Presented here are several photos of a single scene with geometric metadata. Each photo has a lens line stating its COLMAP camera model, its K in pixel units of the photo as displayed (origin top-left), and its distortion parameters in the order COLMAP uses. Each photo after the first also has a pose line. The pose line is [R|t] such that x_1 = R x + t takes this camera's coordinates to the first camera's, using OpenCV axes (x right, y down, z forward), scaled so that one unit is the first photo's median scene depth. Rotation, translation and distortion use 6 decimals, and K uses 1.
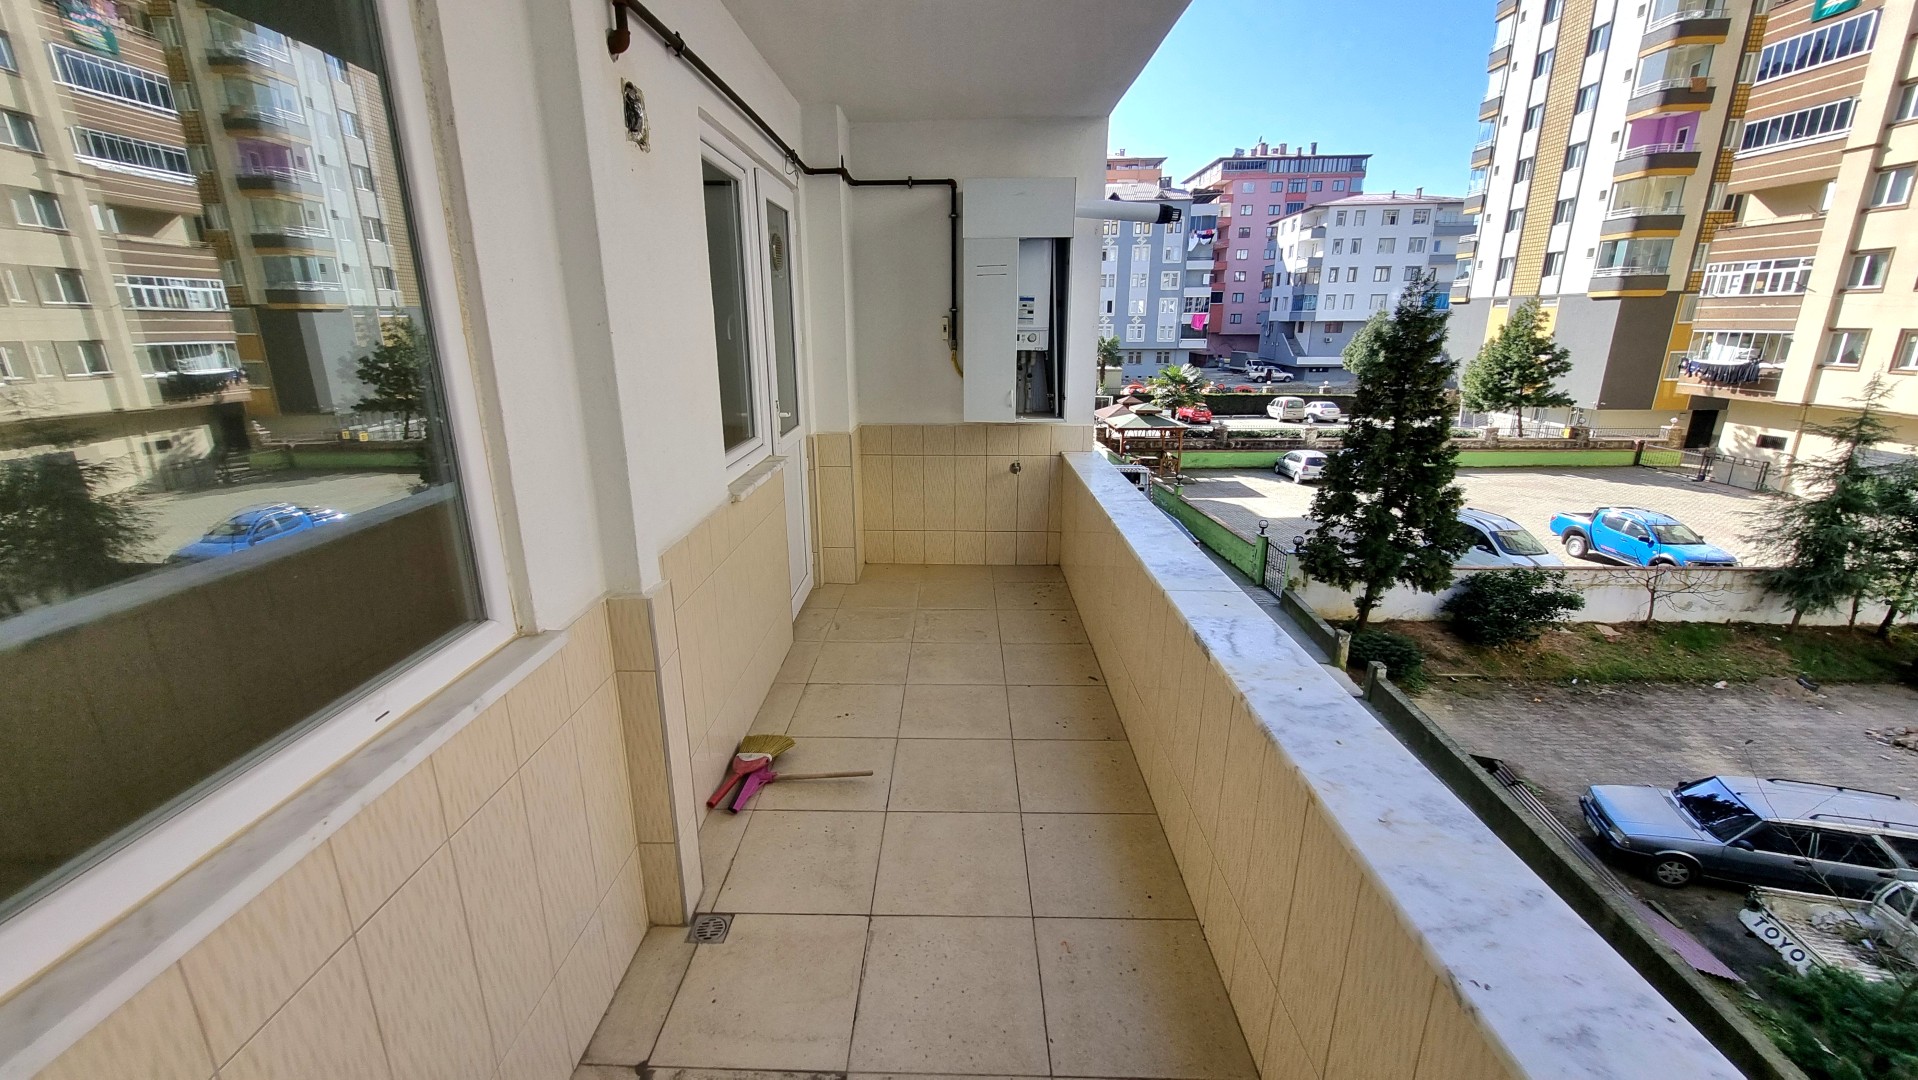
lens RADIAL K [[740.3, 0, 940.2], [0, 740.3, 522.7], [0, 0, 1]] dist [-0.002110, -0.000306]
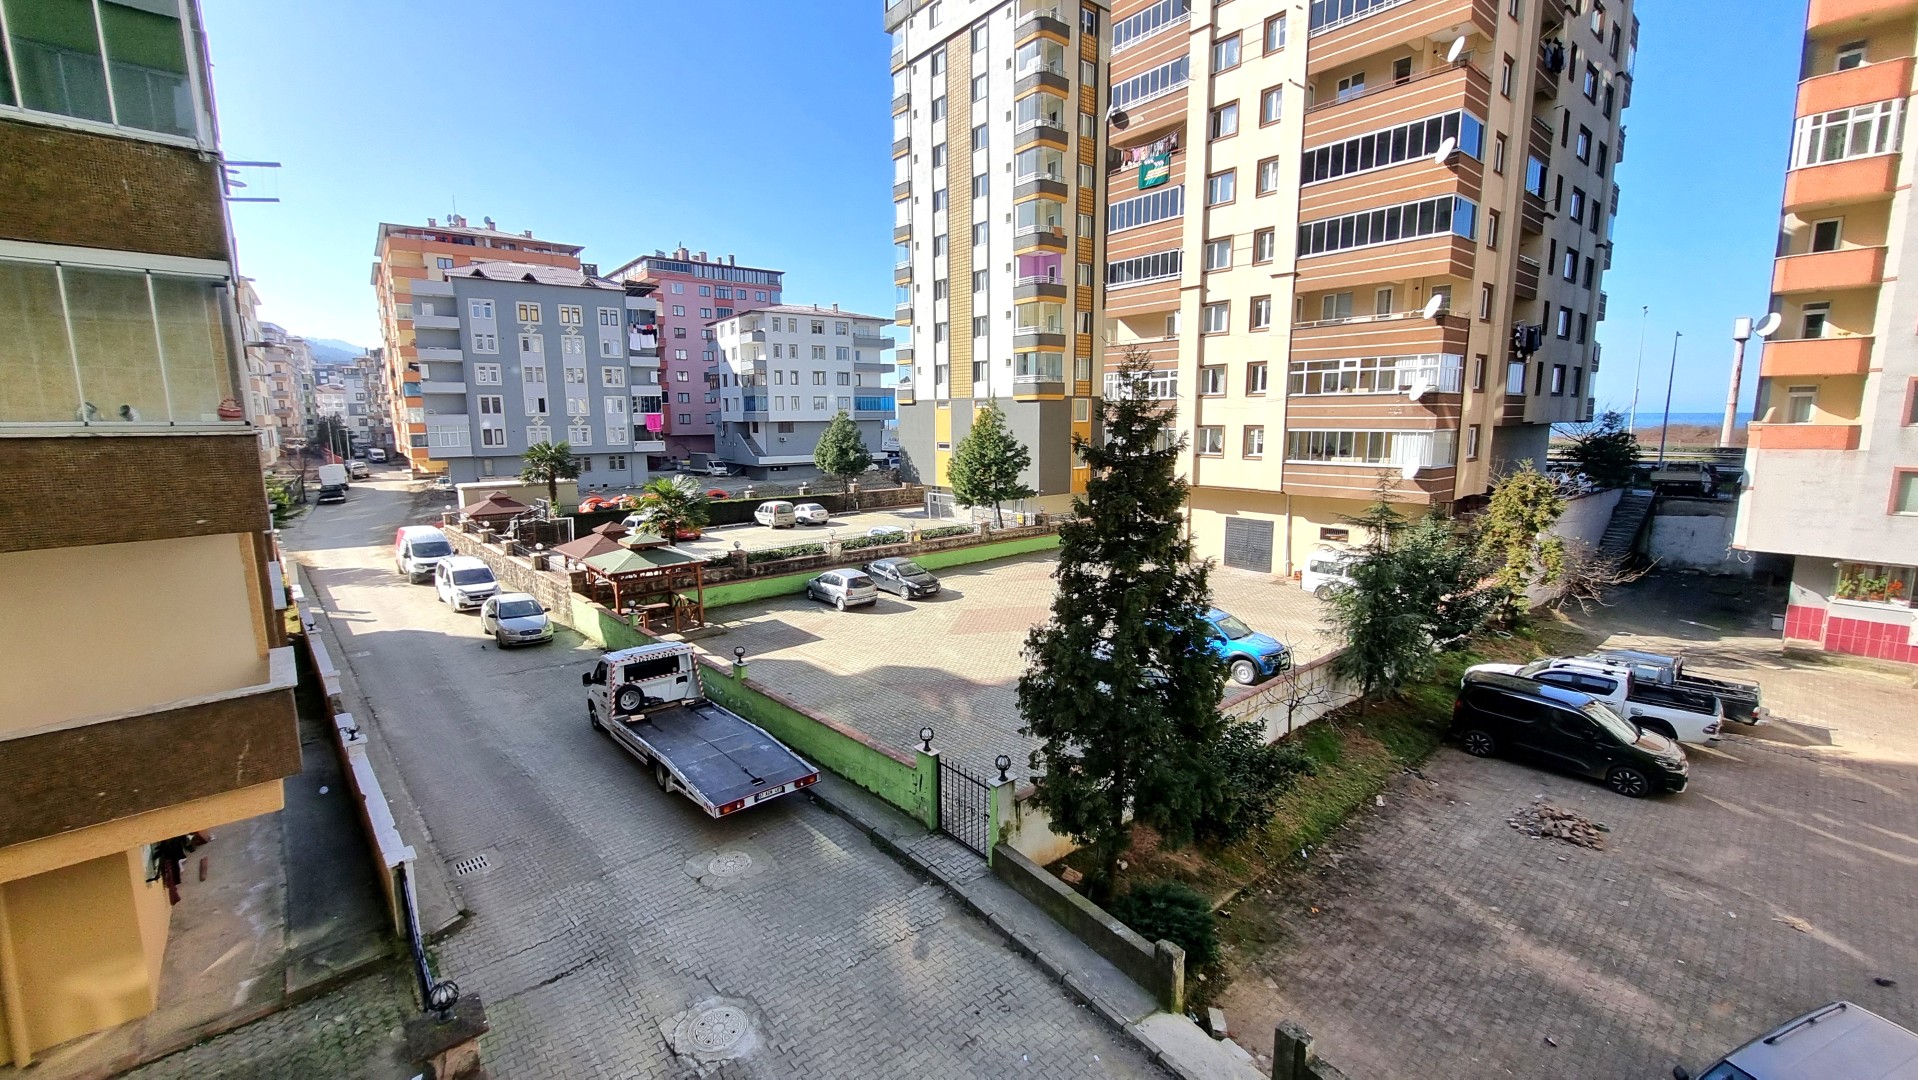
lens RADIAL K [[756.0, 0, 942.4], [0, 756.0, 530.3], [0, 0, 1]] dist [0.004588, 0.000362]
pose [[0.758640, -0.095841, 0.644422, 0.017640], [0.174415, 0.982894, -0.059149, -0.049508], [-0.627730, 0.157270, 0.762379, 0.180112]]
